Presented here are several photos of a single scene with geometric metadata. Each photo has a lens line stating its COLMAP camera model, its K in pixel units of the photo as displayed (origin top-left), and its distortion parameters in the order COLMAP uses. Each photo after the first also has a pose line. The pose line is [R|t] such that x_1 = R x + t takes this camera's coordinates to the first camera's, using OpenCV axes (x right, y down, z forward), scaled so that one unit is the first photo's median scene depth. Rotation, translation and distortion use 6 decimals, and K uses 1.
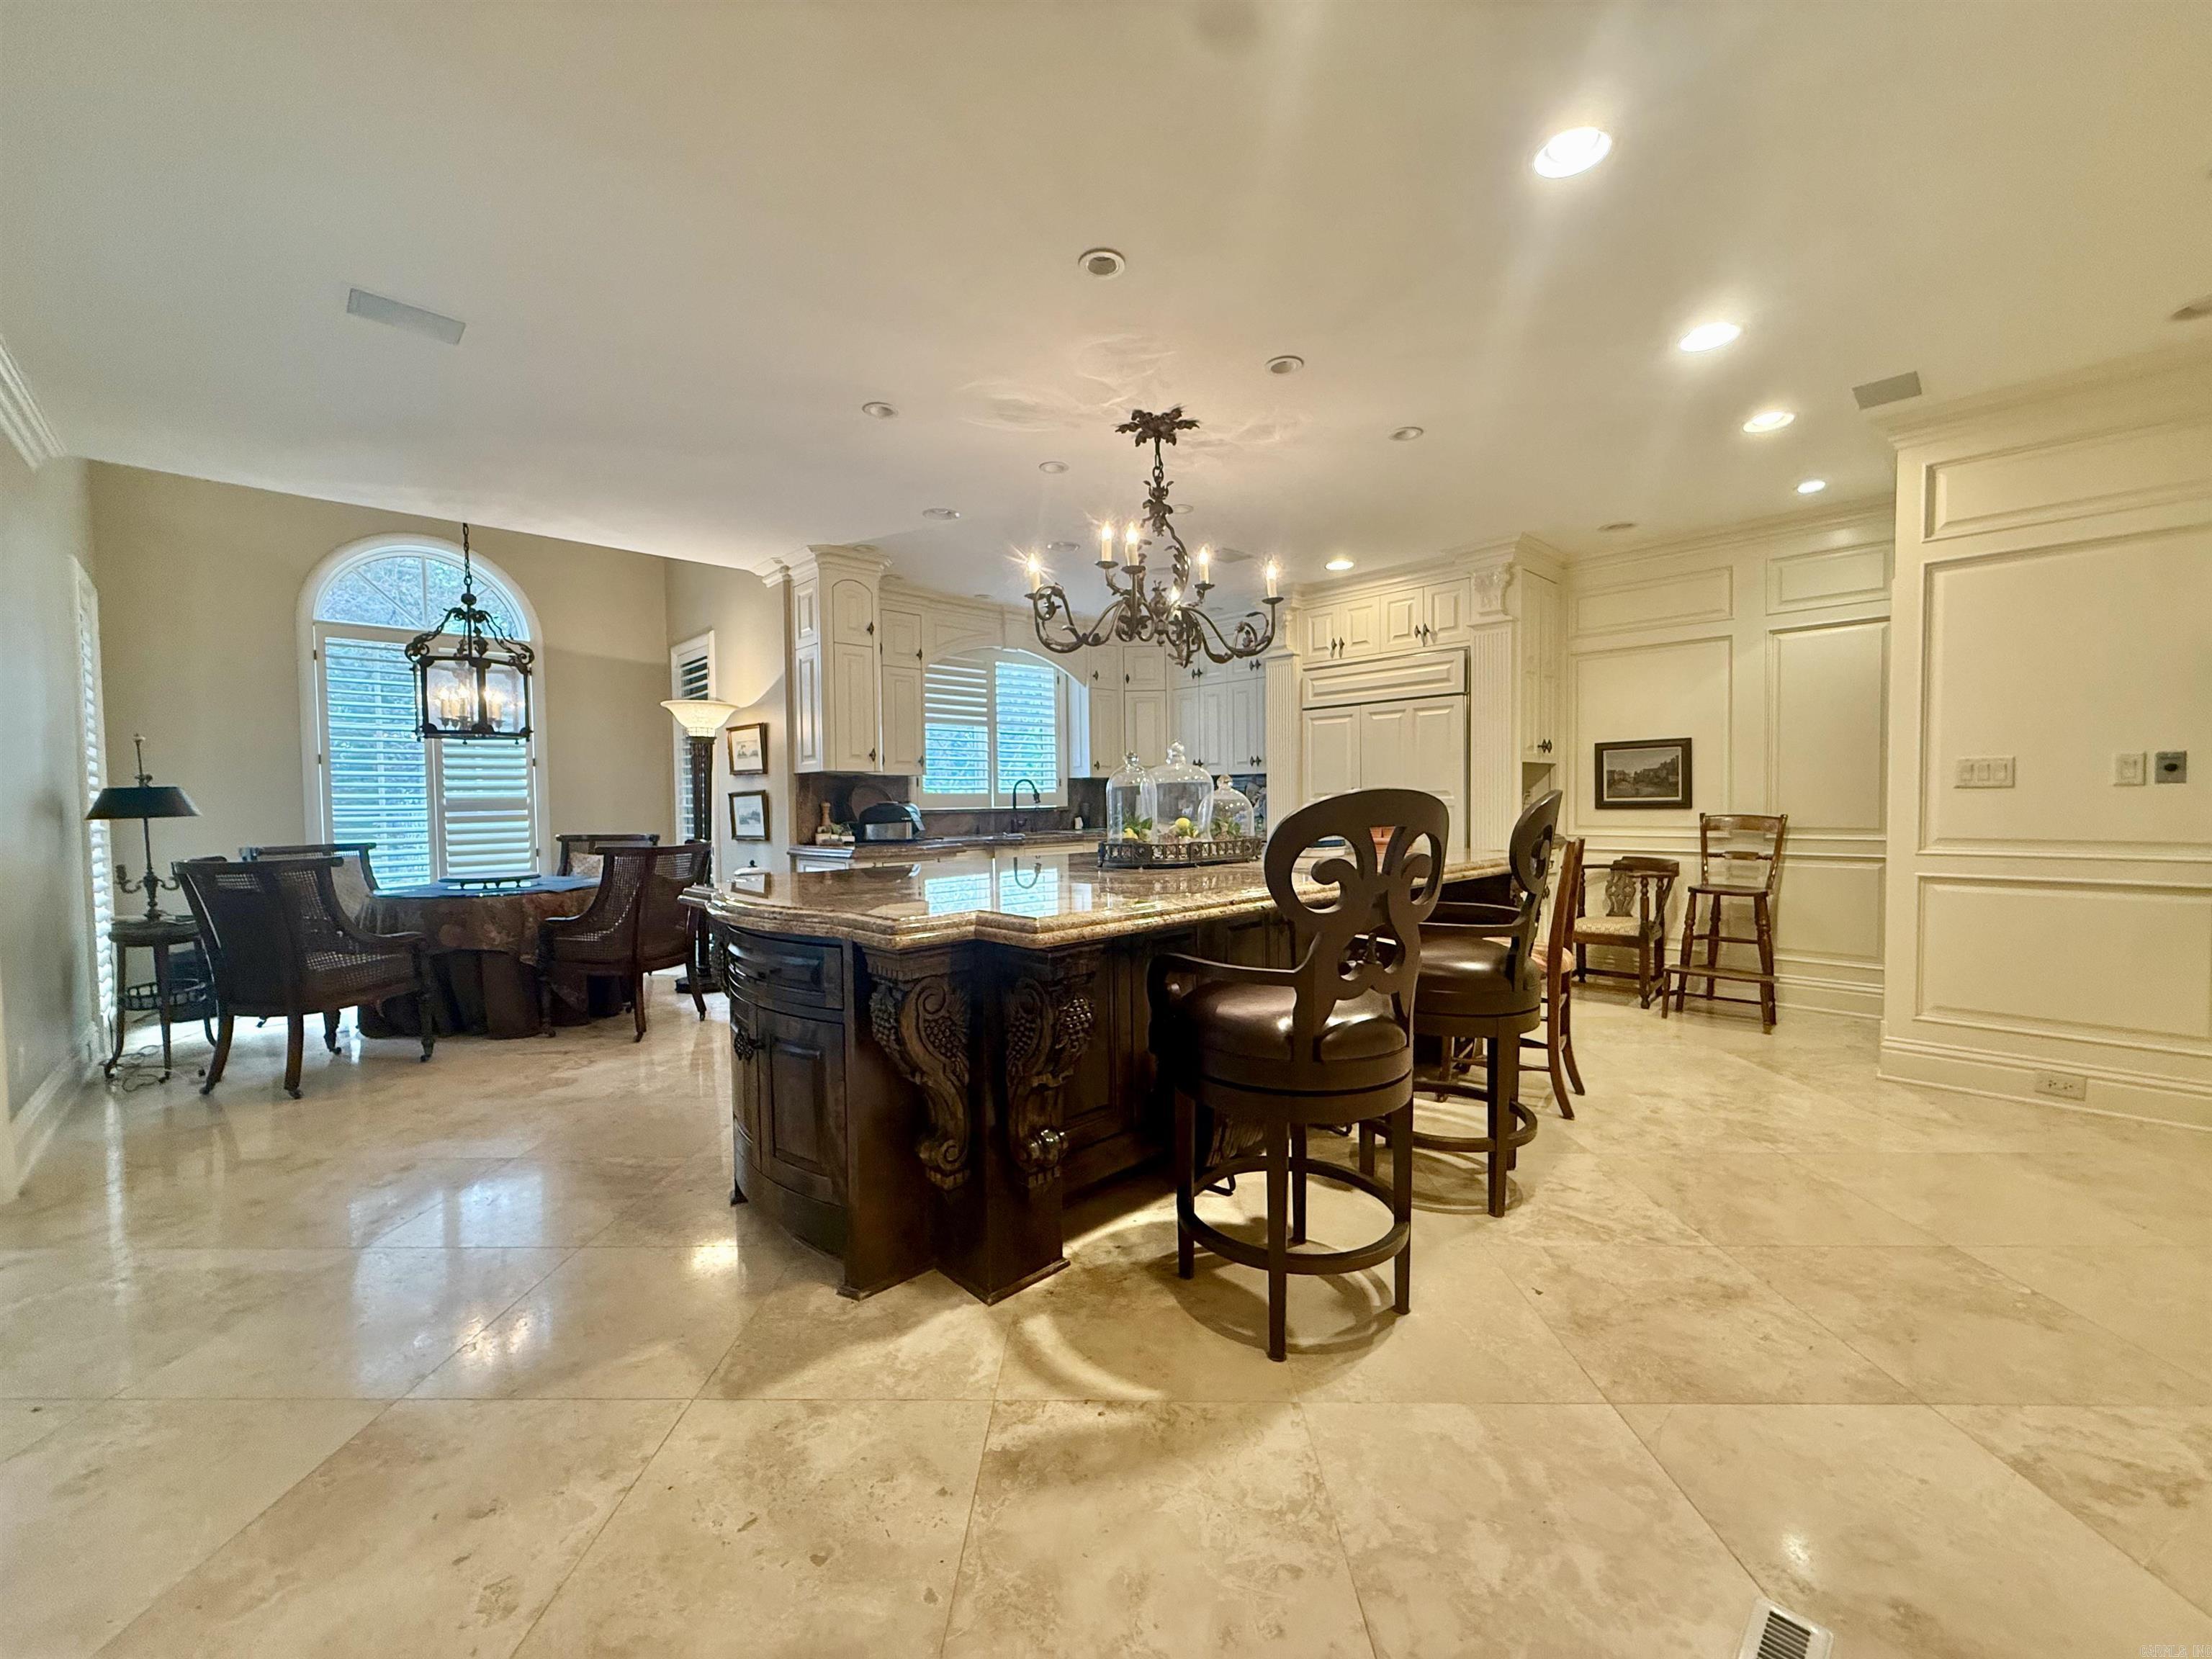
lens RADIAL K [[884.9, 0, 1102.7], [0, 884.9, 830.5], [0, 0, 1]] dist [0.002913, -0.000466]
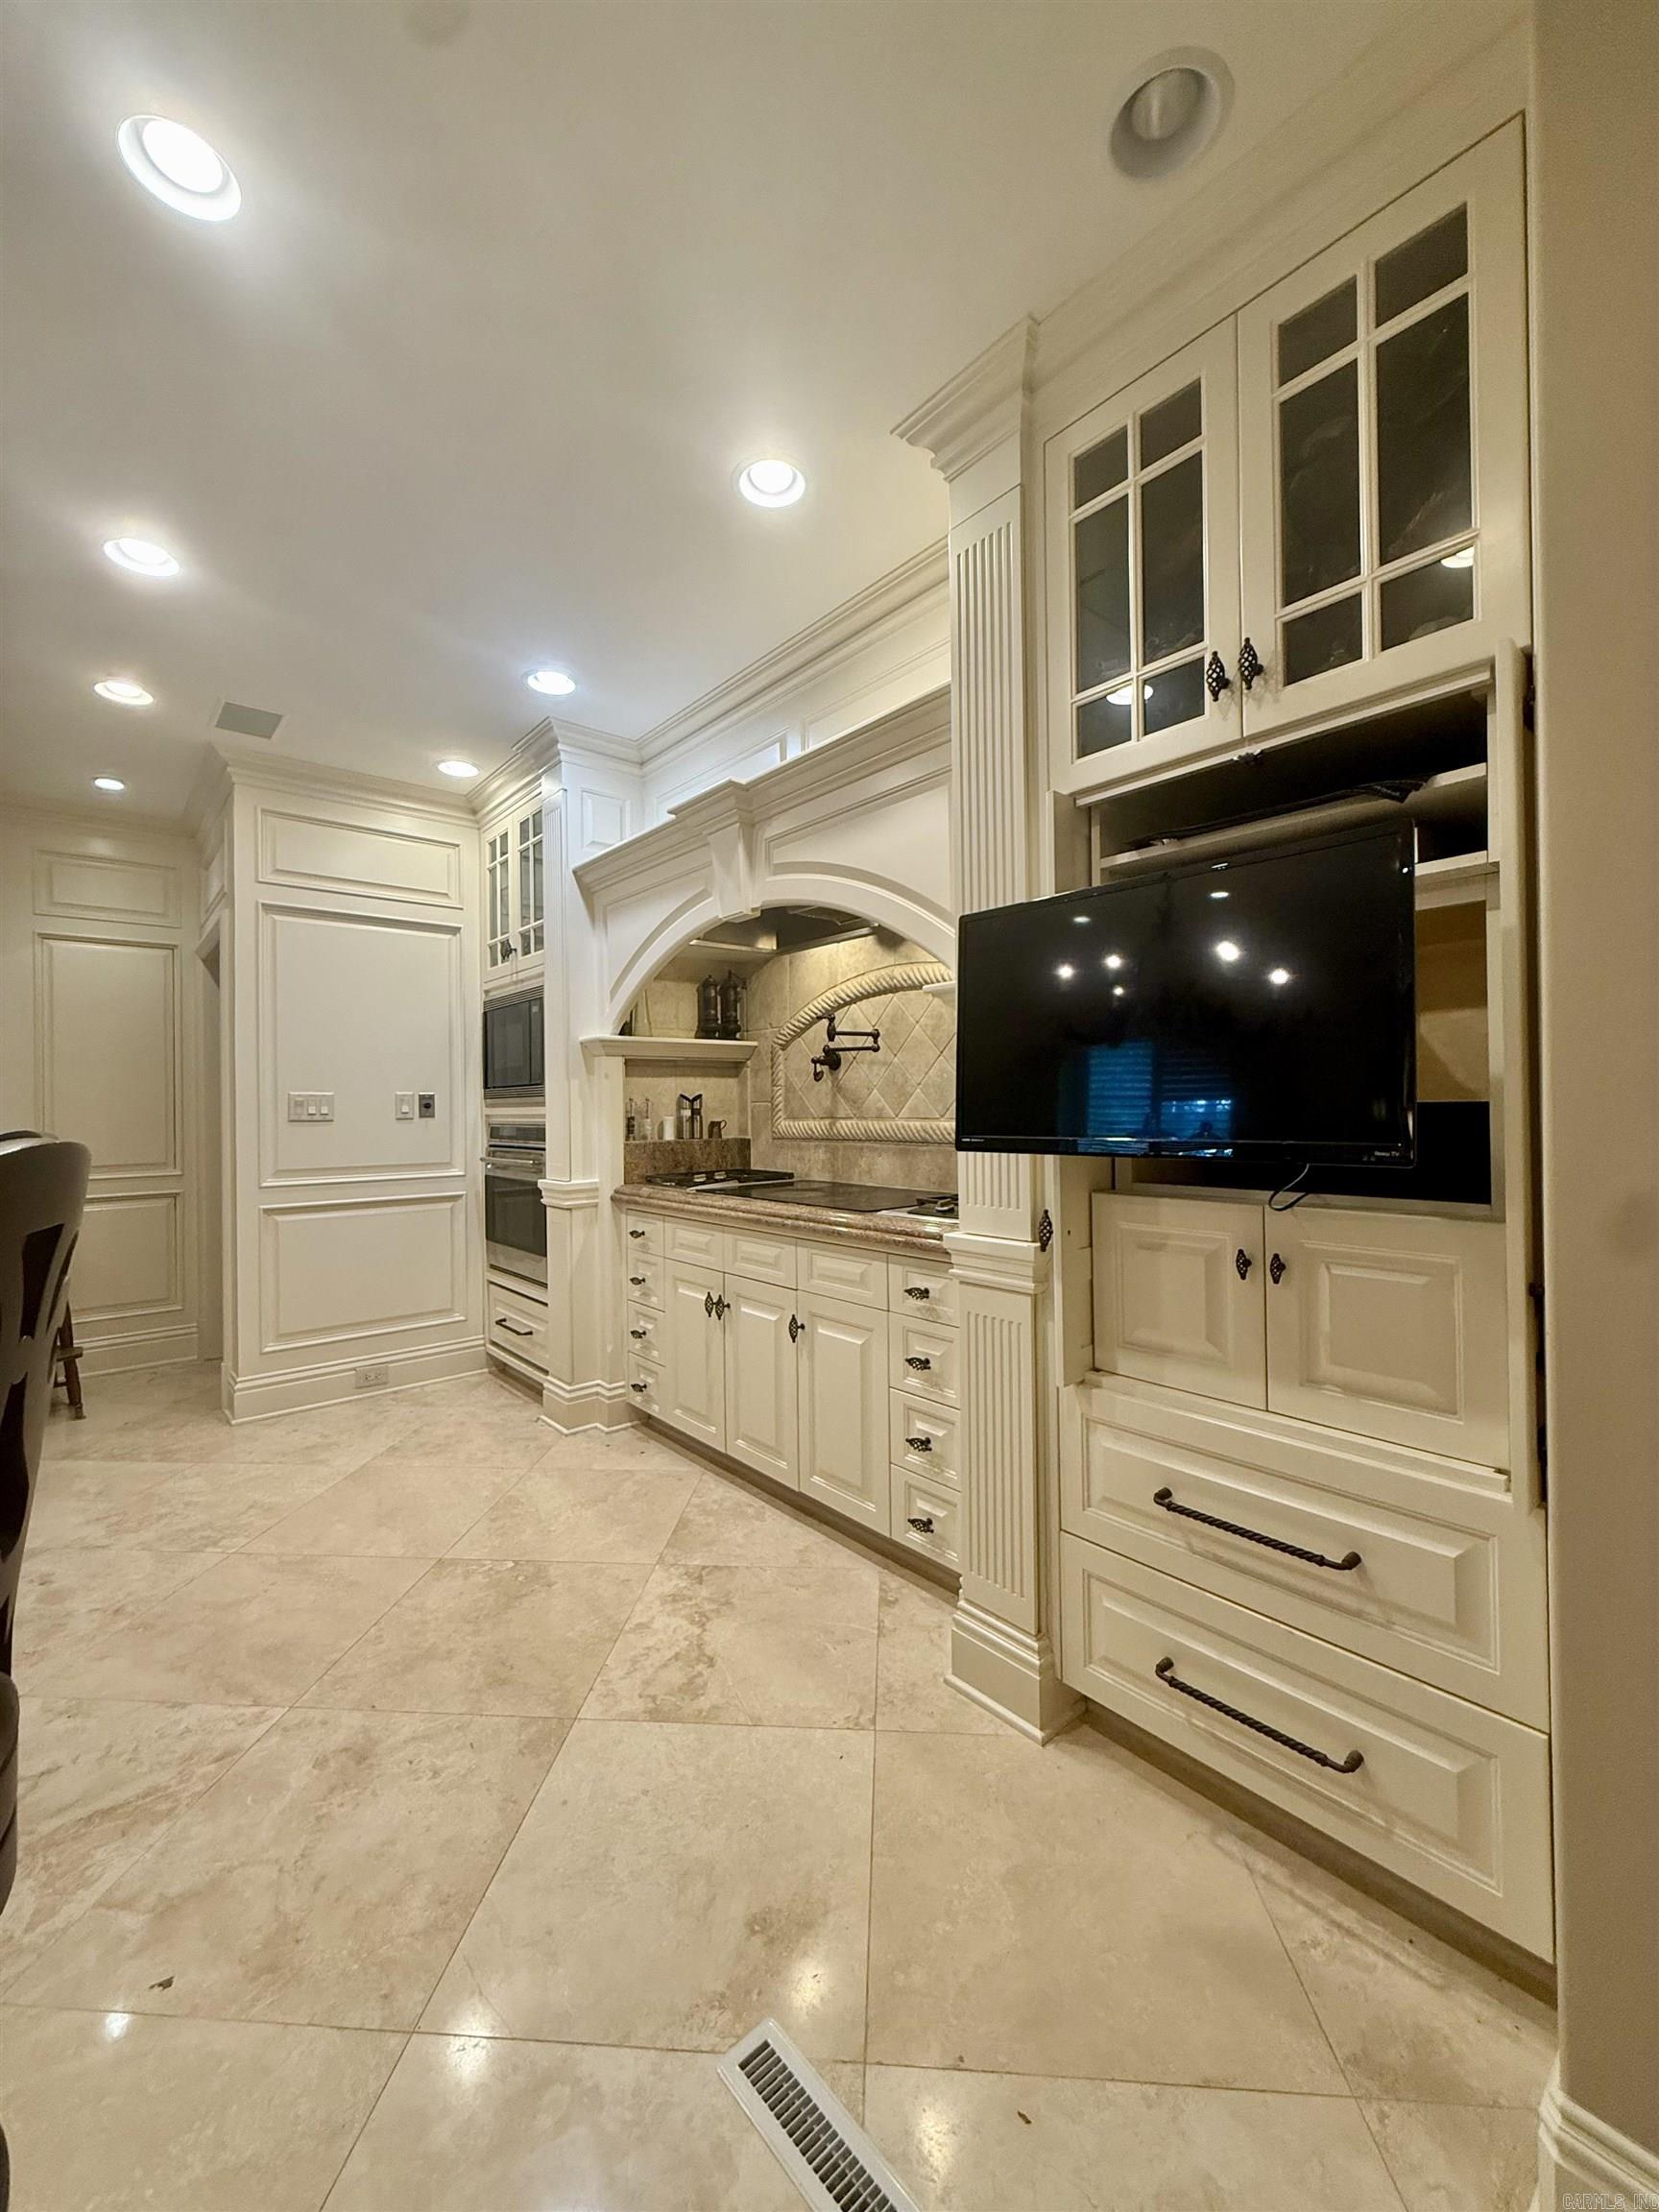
lens RADIAL K [[884.9, 0, 827.2], [0, 884.9, 1096.1], [0, 0, 1]] dist [0.002913, -0.000466]
pose [[0.058457, 0.024592, 0.997987, -0.061929], [0.048147, 0.998464, -0.027424, -0.022043], [-0.997128, 0.049653, 0.057184, 0.361099]]
